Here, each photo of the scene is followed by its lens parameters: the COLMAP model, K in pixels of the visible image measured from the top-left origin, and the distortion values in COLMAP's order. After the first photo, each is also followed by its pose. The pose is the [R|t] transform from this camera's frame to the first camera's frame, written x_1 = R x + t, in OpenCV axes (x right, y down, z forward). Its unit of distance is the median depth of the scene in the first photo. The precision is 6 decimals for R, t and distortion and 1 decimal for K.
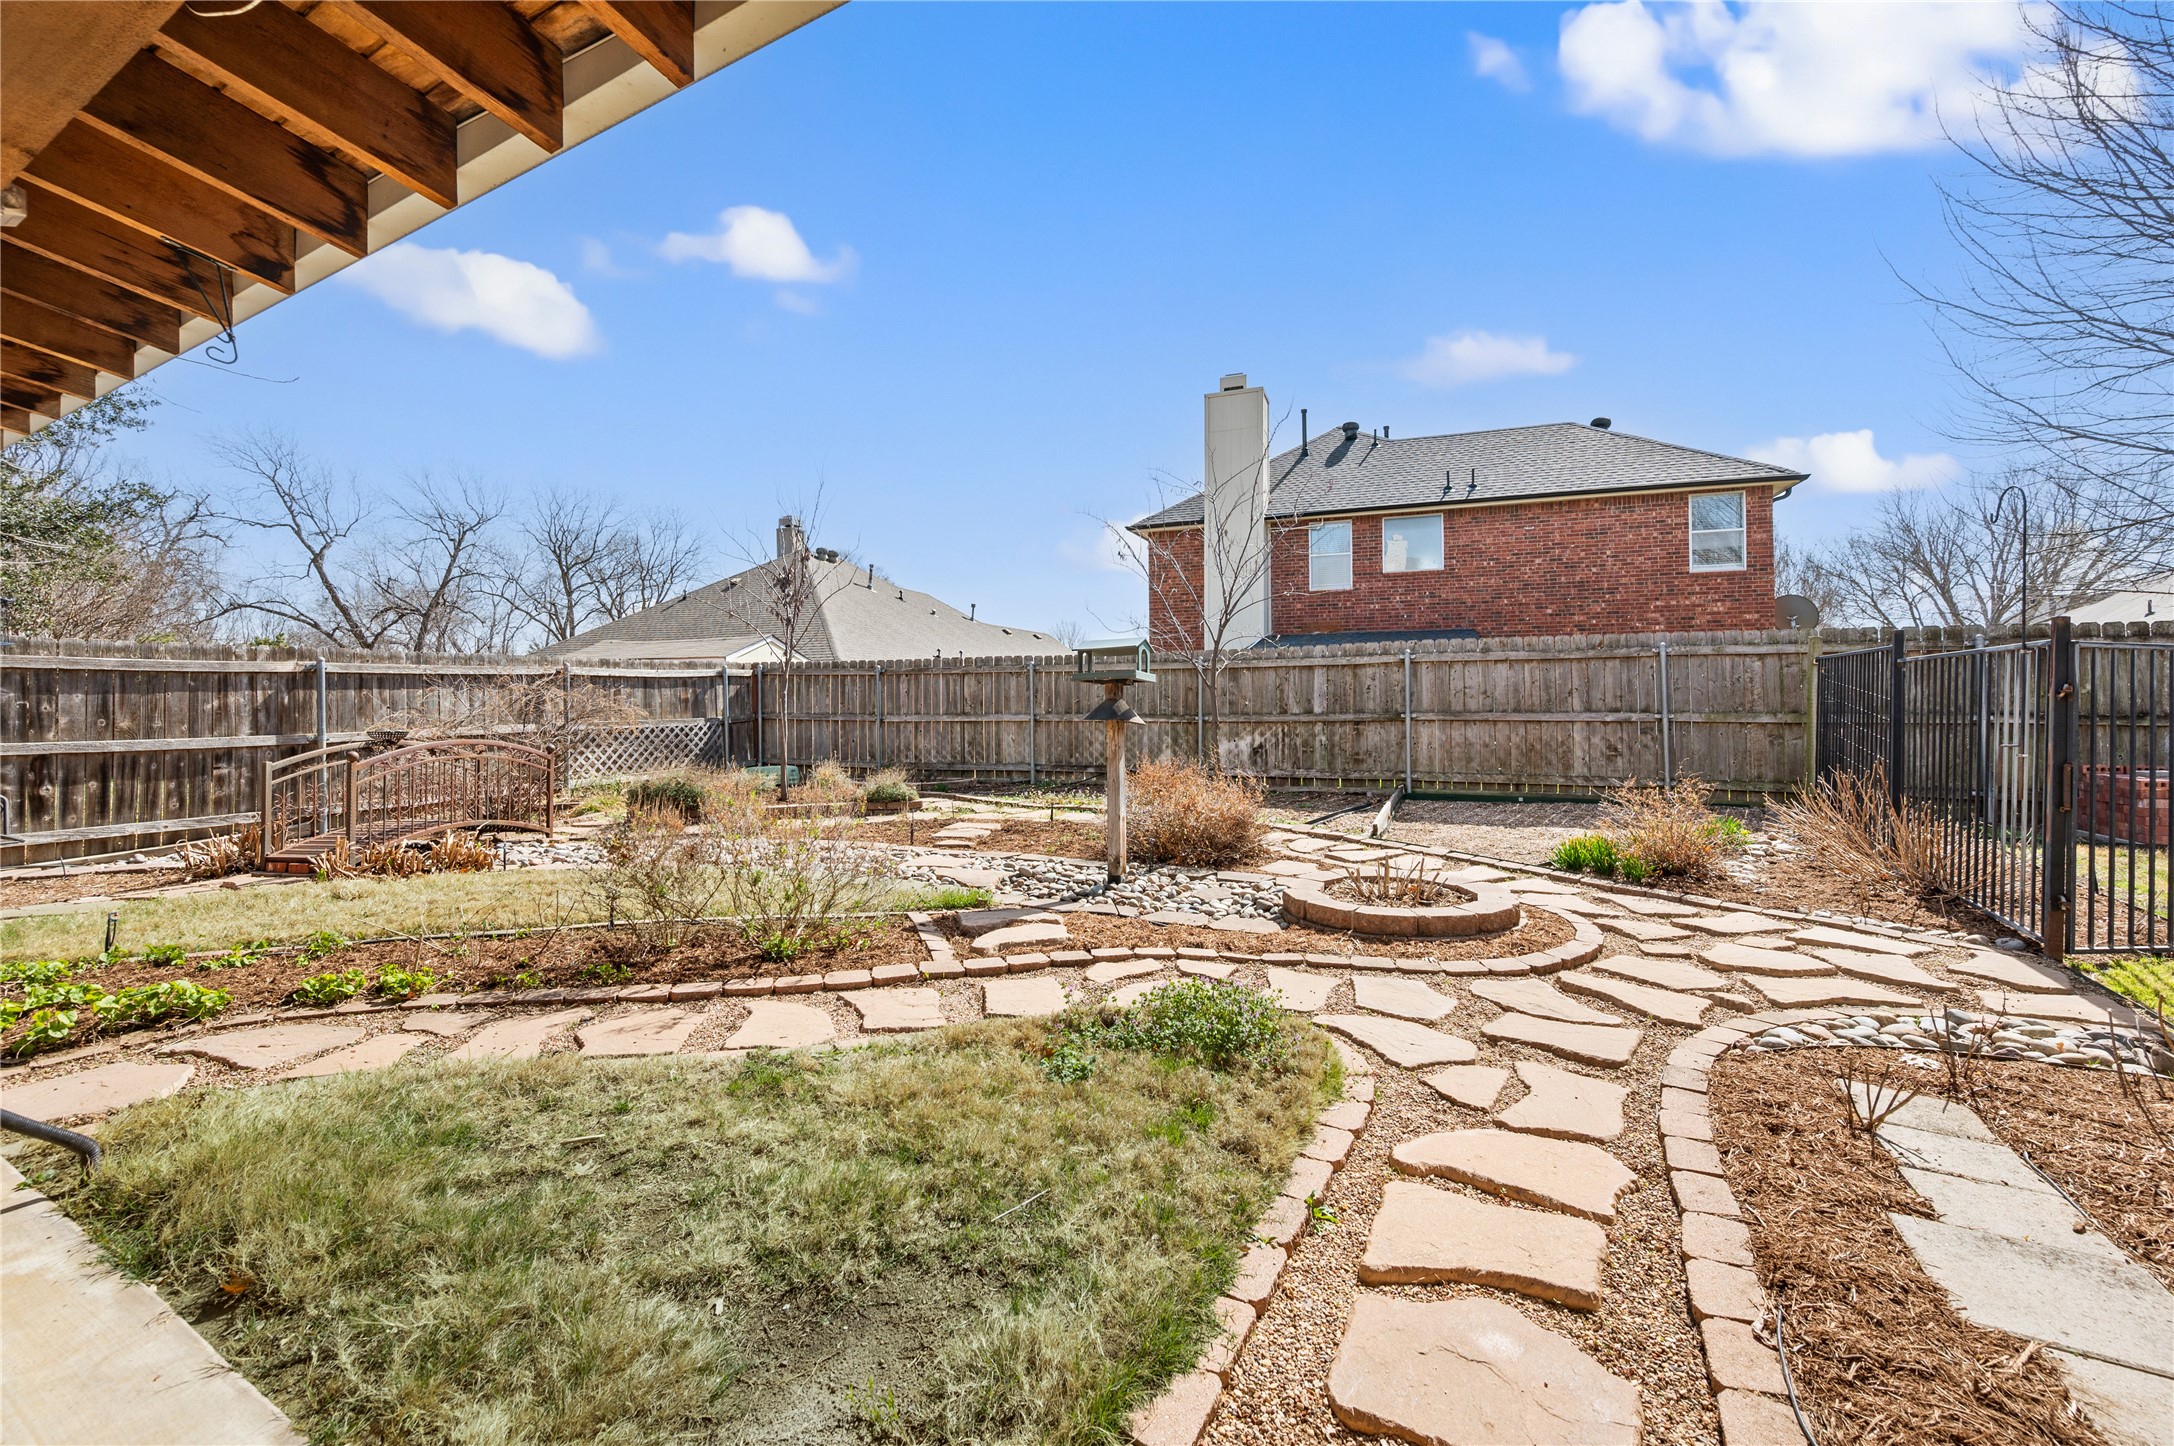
lens RADIAL K [[861.8, 0, 1098.9], [0, 861.8, 699.6], [0, 0, 1]] dist [-0.002753, -0.000392]
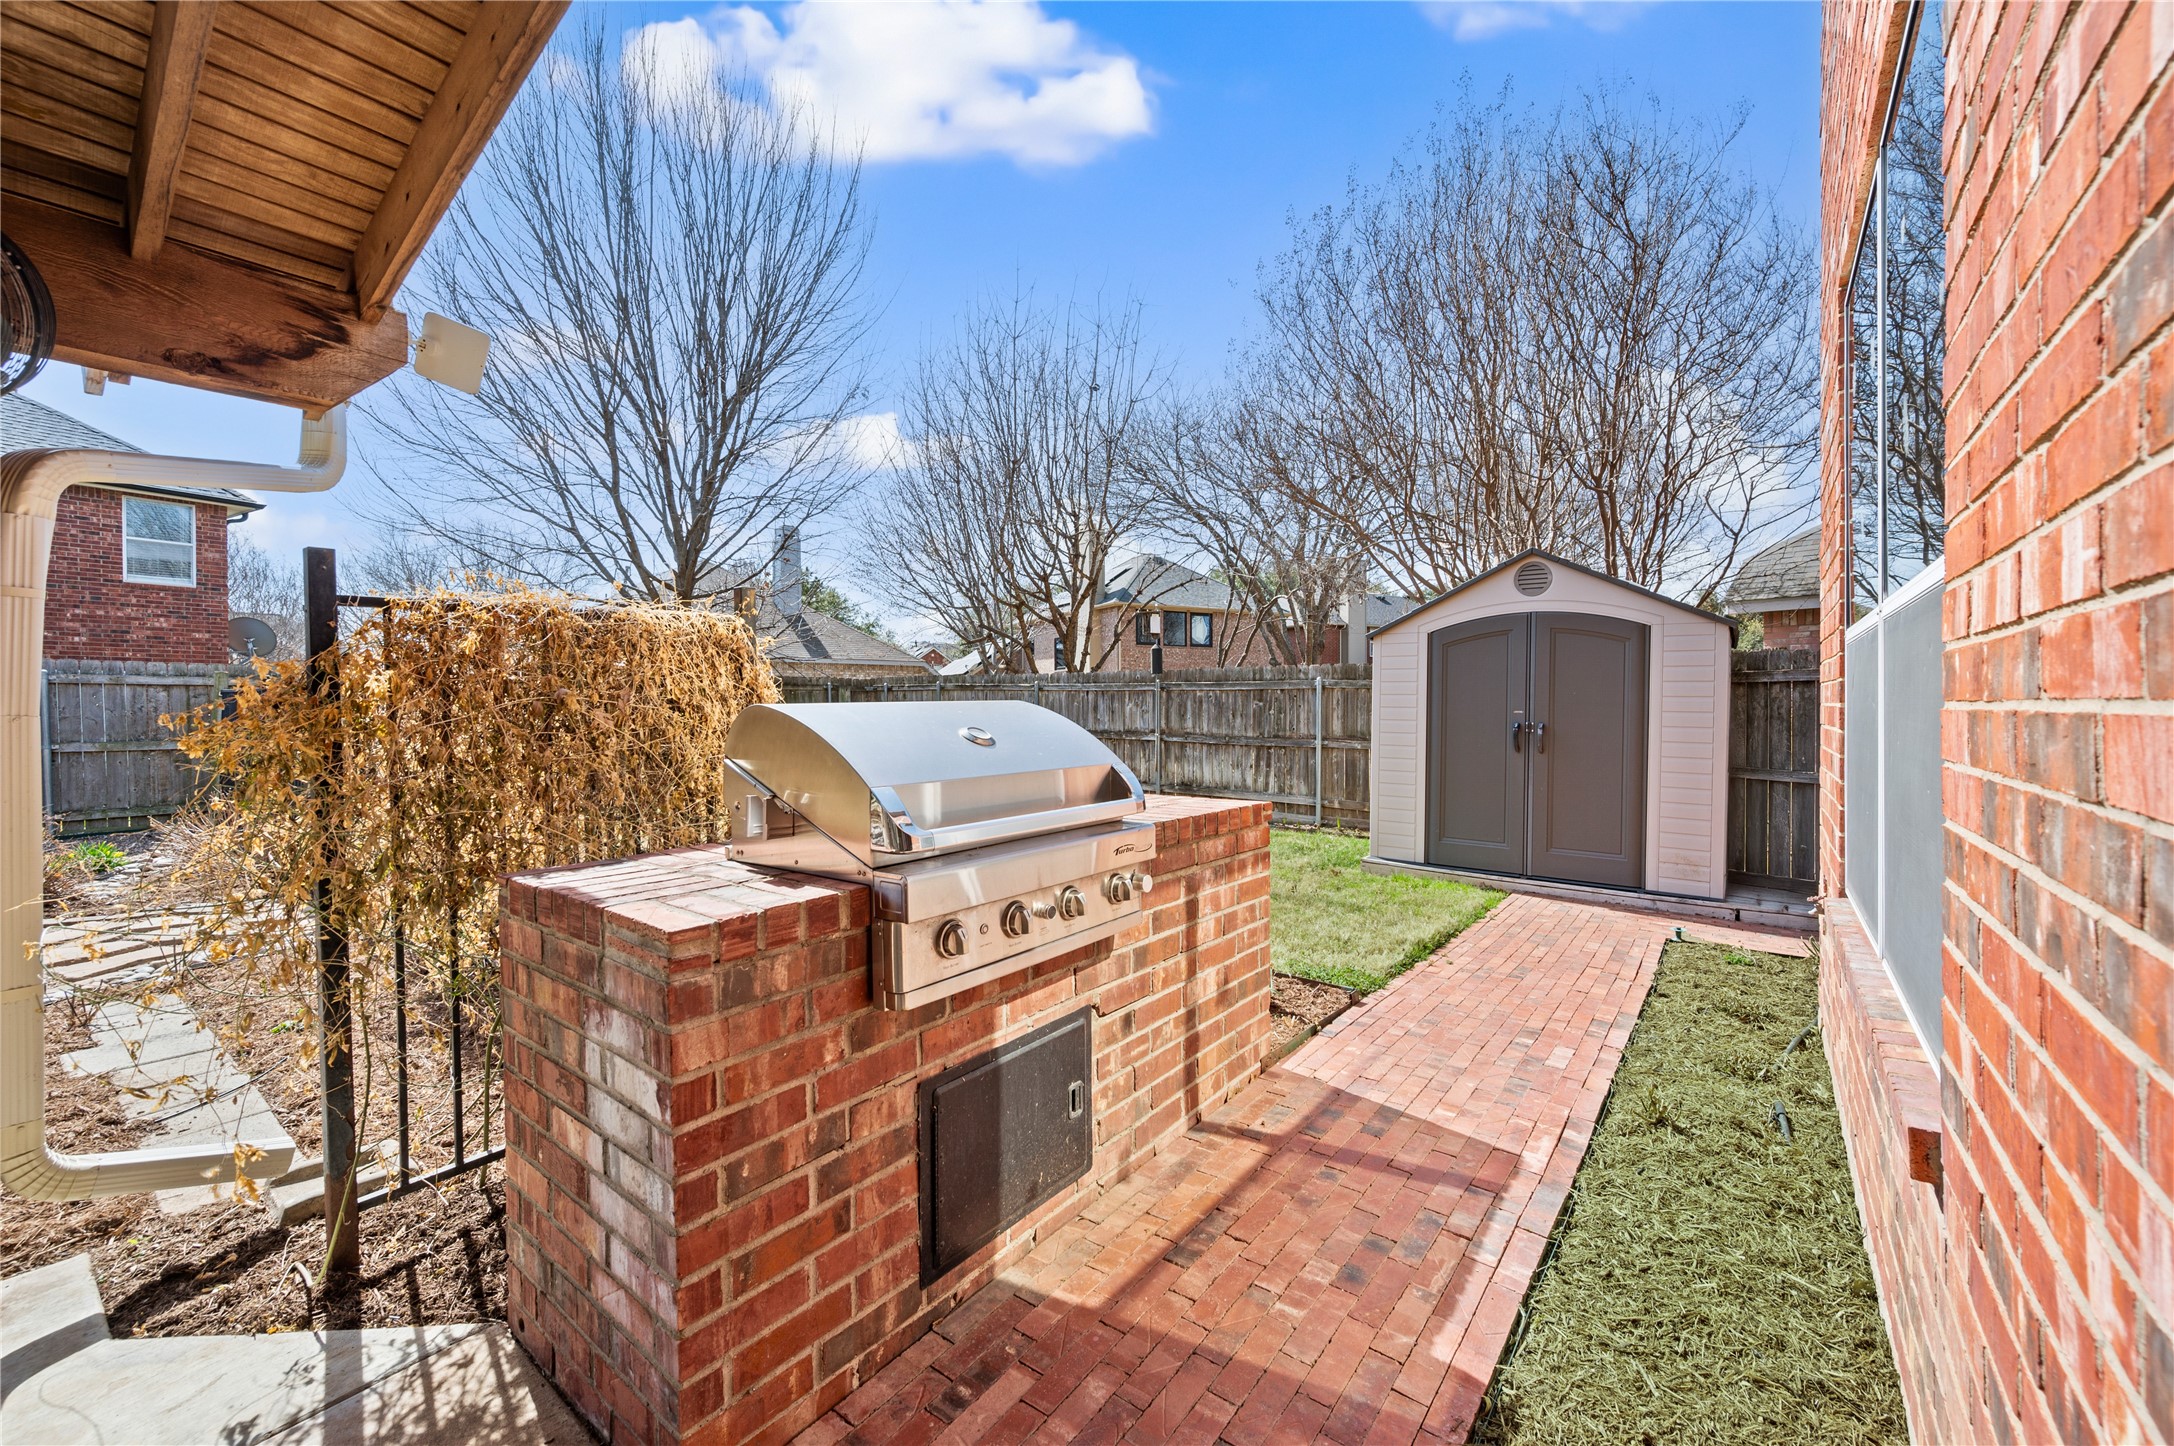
lens RADIAL K [[861.8, 0, 1100.4], [0, 861.8, 711.7], [0, 0, 1]] dist [-0.002753, -0.000392]
pose [[0.150755, -0.006009, 0.988553, -0.080170], [0.003041, 0.999980, 0.005615, -0.016976], [-0.988566, 0.002160, 0.150770, -0.227654]]
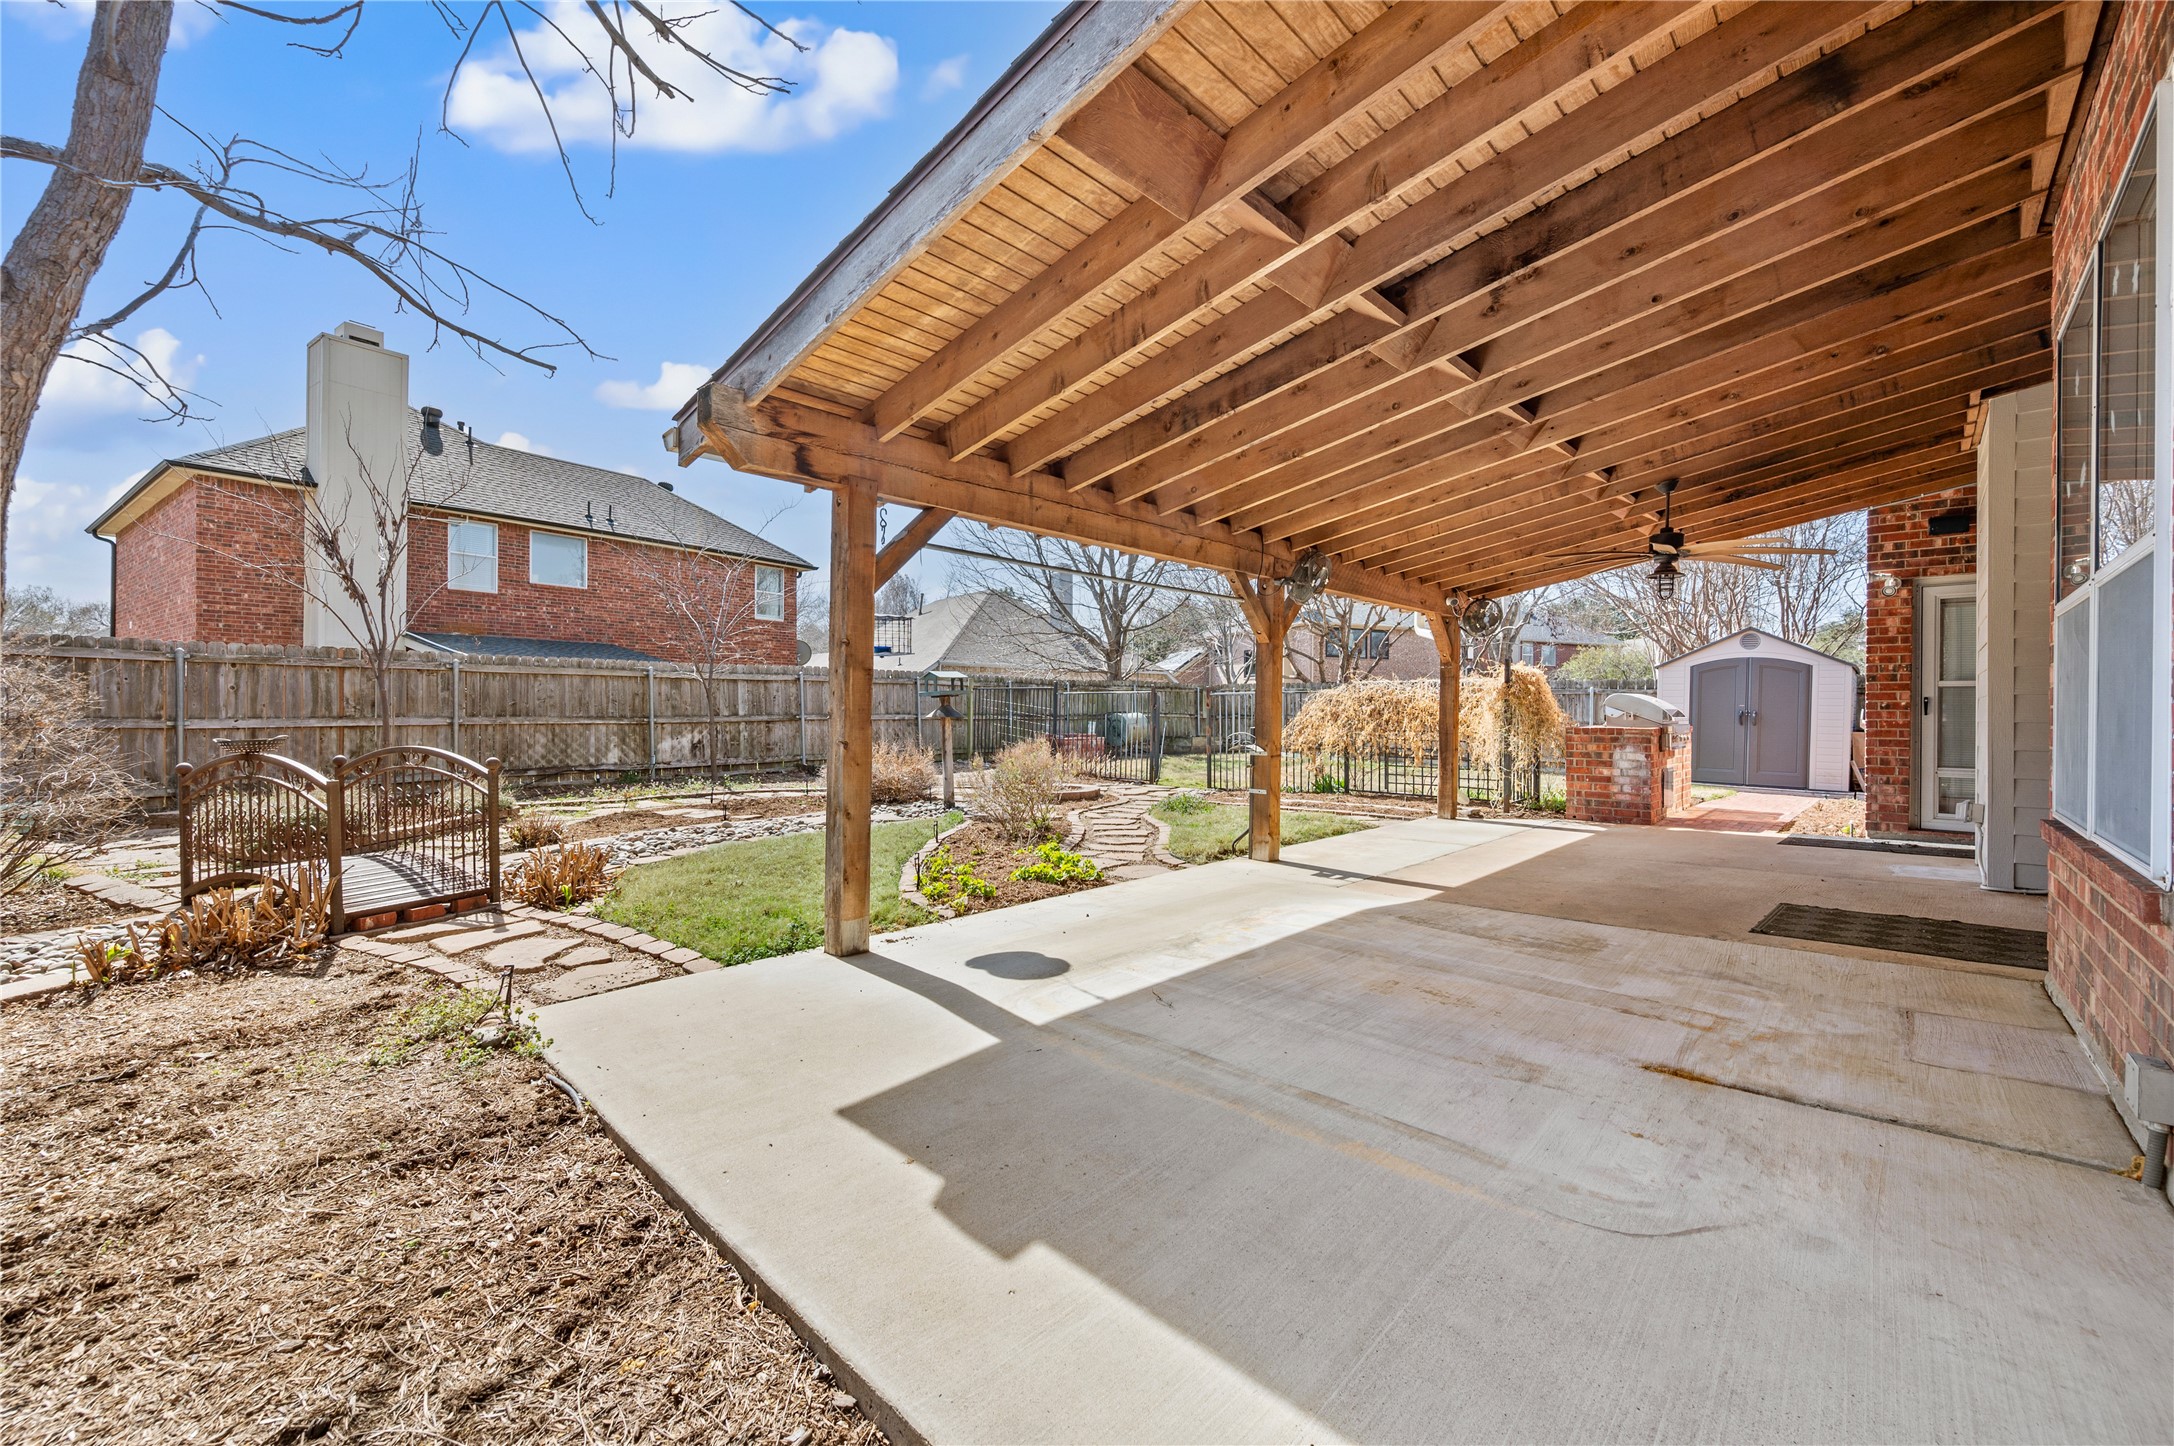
lens RADIAL K [[861.8, 0, 1086.3], [0, 861.8, 706.2], [0, 0, 1]] dist [-0.002753, -0.000392]
pose [[0.260950, 0.010041, 0.965300, -0.795871], [-0.010890, 0.999913, -0.007458, 0.004842], [-0.965291, -0.008566, 0.261036, 0.119631]]
